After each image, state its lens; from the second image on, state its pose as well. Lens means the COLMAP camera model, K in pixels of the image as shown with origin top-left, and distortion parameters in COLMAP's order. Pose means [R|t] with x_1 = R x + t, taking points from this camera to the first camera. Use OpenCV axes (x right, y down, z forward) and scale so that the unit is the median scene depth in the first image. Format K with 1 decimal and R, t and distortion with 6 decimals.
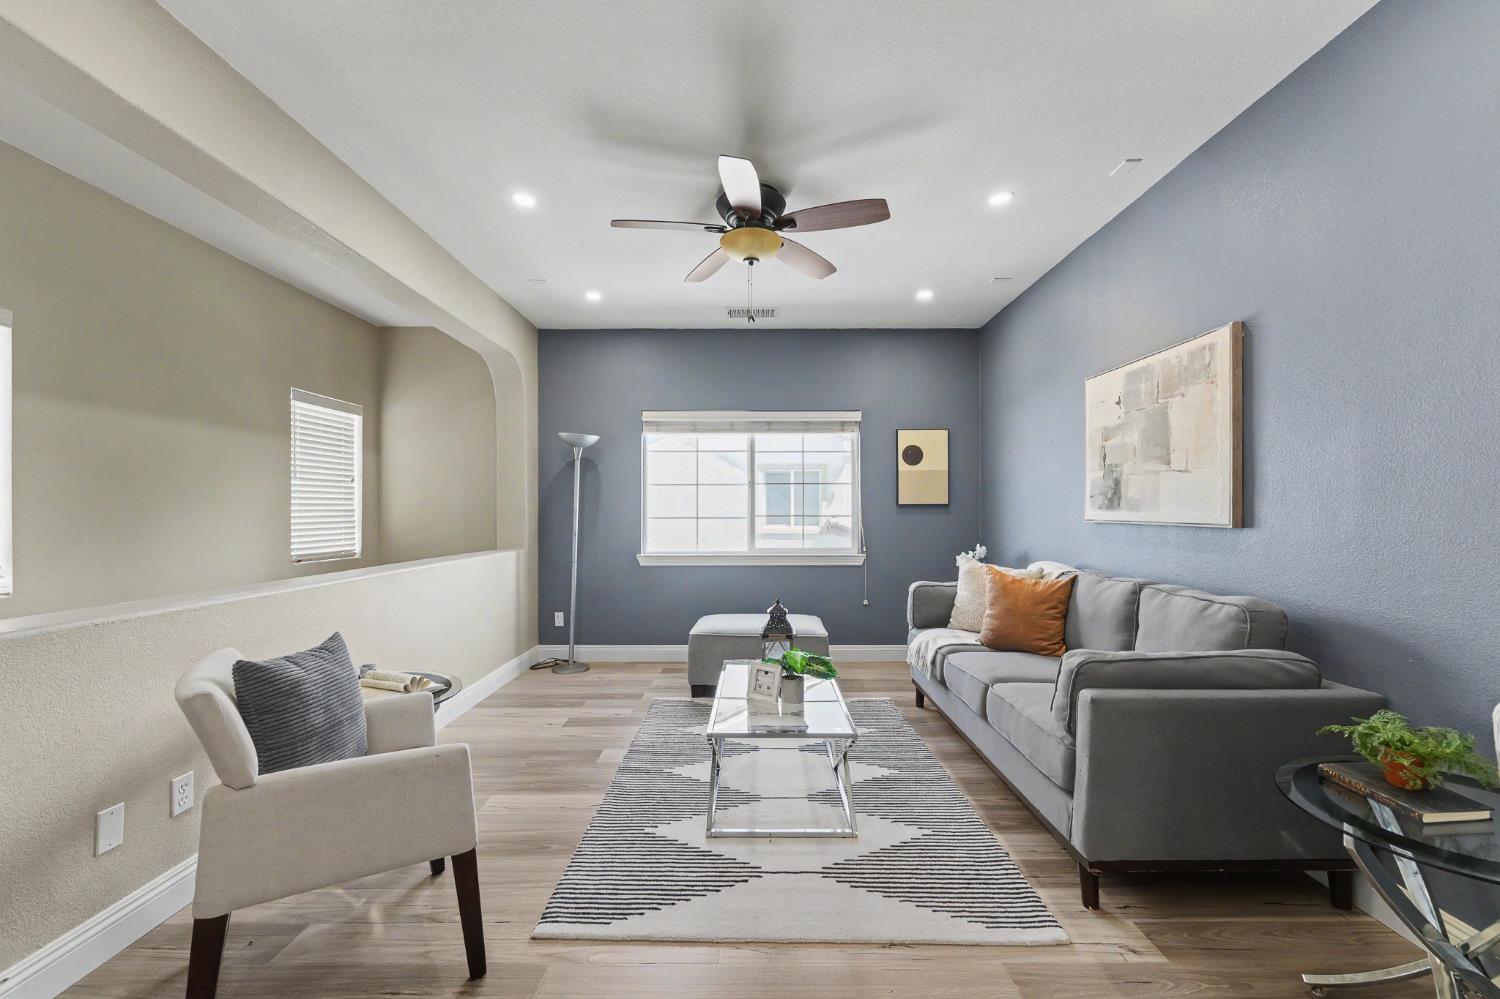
lens RADIAL K [[614.2, 0, 749.9], [0, 614.2, 509.3], [0, 0, 1]] dist [0.001952, -0.000699]
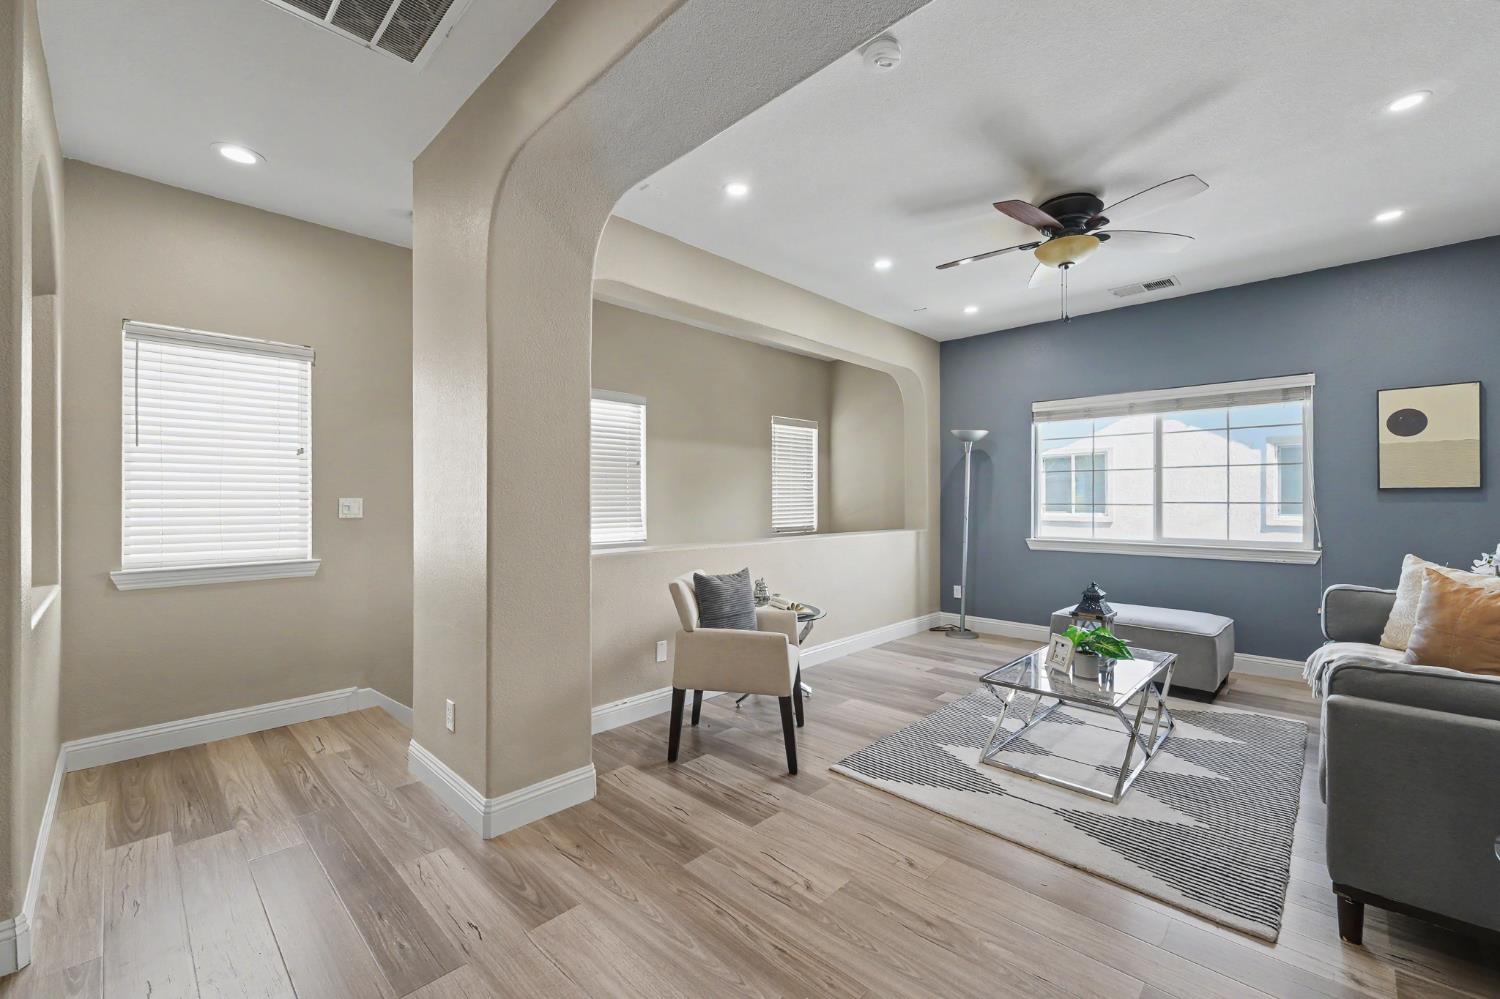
lens RADIAL K [[614.2, 0, 746.0], [0, 614.2, 498.4], [0, 0, 1]] dist [0.001952, -0.000699]
pose [[0.715468, -0.000339, -0.698645, 0.328460], [0.003958, 0.999986, 0.003569, -0.002388], [0.698634, -0.005319, 0.715459, -0.151931]]
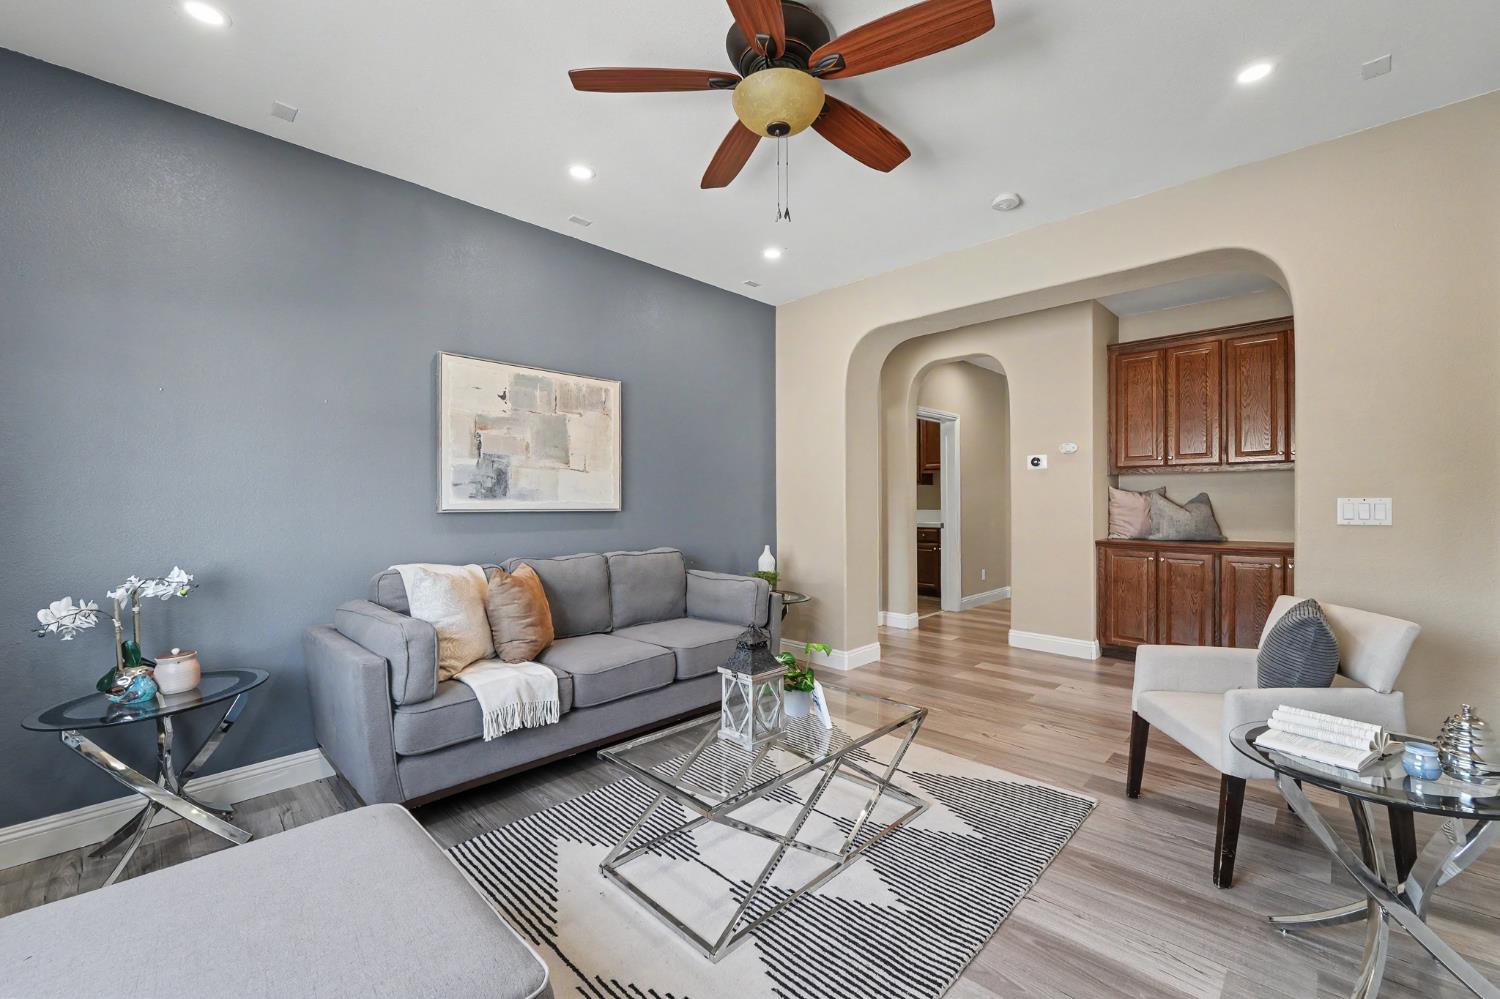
lens RADIAL K [[614.2, 0, 750.4], [0, 614.2, 497.7], [0, 0, 1]] dist [0.001952, -0.000699]
pose [[-0.713531, 0.005054, 0.700605, -0.426576], [-0.000339, 0.999971, -0.007559, 0.006232], [-0.700623, -0.005631, -0.713509, 1.413833]]
